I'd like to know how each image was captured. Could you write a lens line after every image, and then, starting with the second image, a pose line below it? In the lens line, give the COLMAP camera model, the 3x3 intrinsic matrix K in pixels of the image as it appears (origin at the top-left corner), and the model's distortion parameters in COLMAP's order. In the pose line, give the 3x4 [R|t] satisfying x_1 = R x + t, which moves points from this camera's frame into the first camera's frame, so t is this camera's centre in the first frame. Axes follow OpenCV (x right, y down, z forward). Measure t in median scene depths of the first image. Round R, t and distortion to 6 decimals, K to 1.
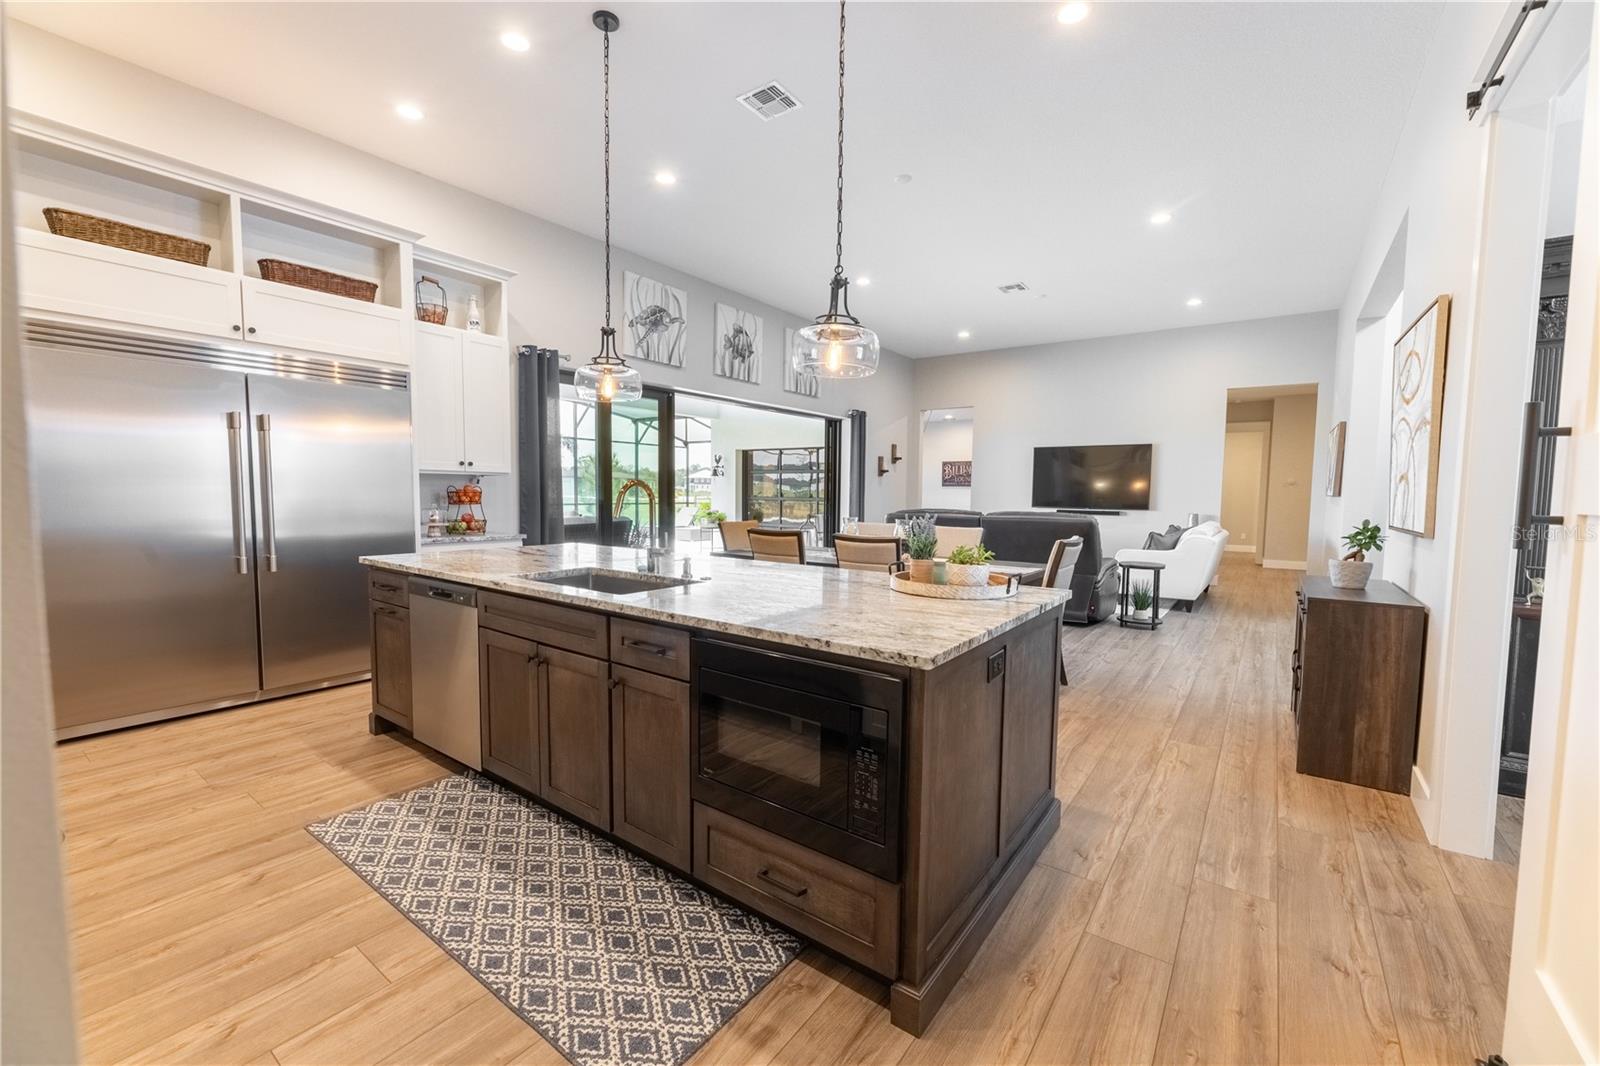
lens RADIAL K [[635.2, 0, 805.1], [0, 635.2, 530.7], [0, 0, 1]] dist [-0.001768, 0.000755]
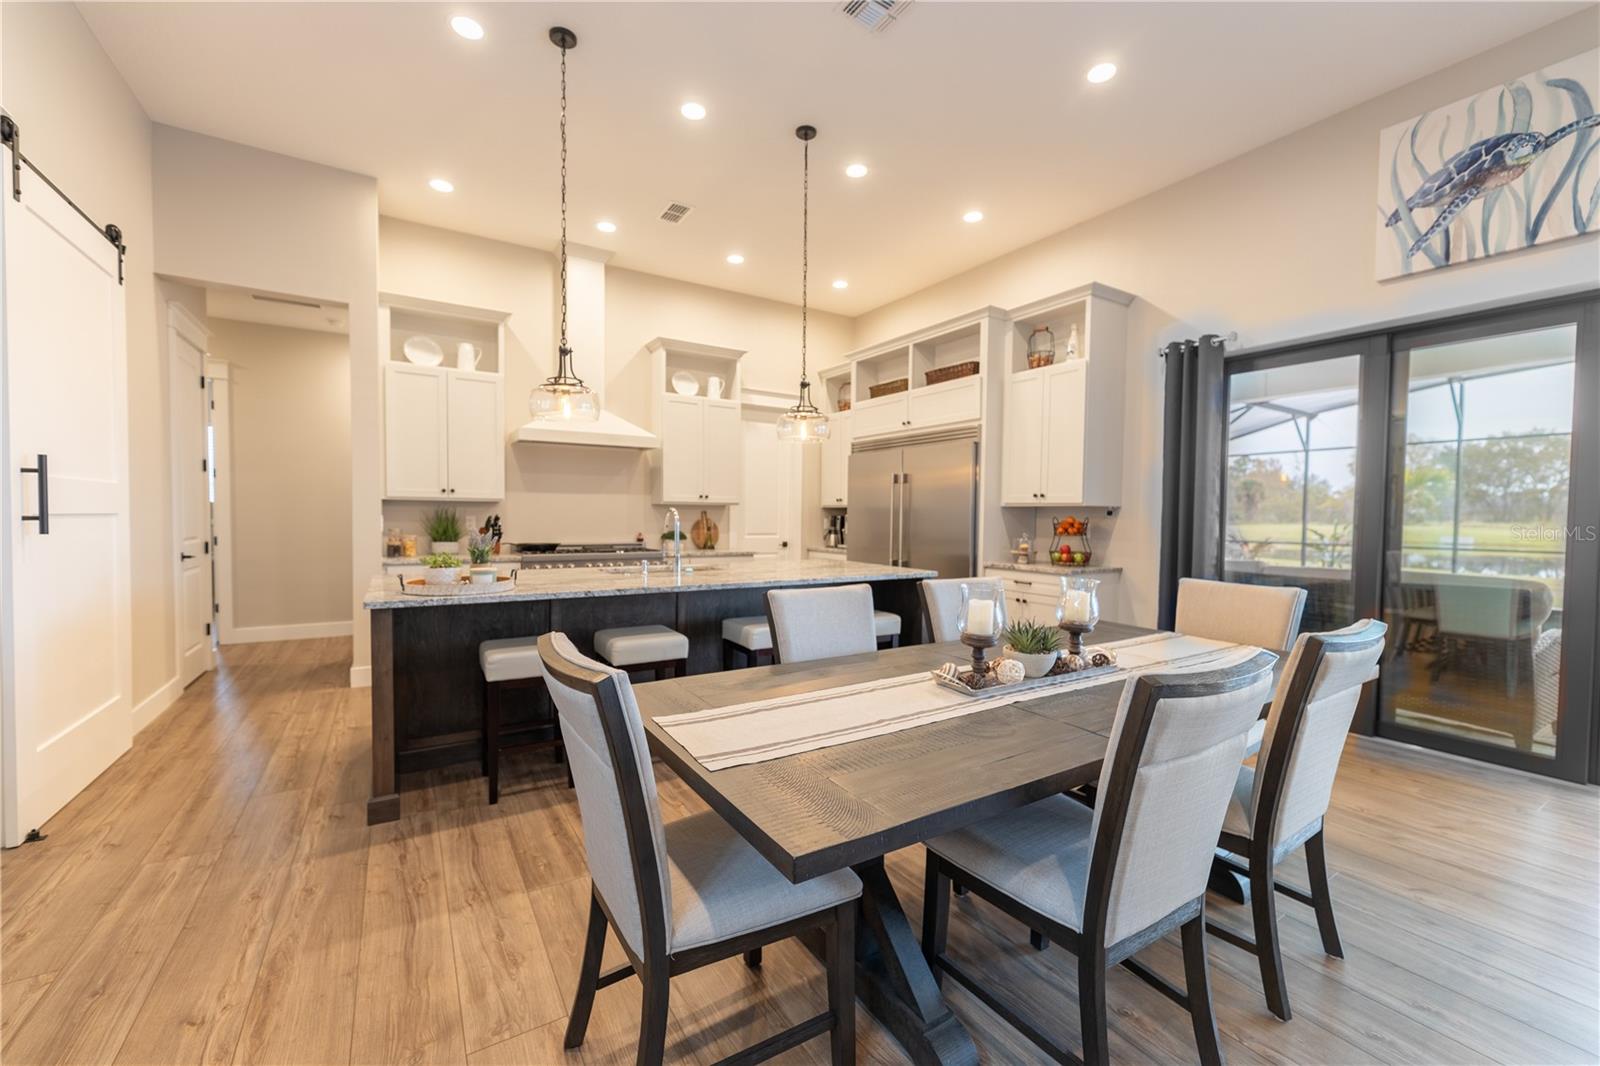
lens RADIAL K [[635.2, 0, 804.3], [0, 635.2, 538.2], [0, 0, 1]] dist [-0.001768, 0.000755]
pose [[-0.358531, 0.018784, -0.933329, 0.882672], [-0.076001, 0.995891, 0.049238, -0.091598], [0.930419, 0.088588, -0.355630, 1.589736]]
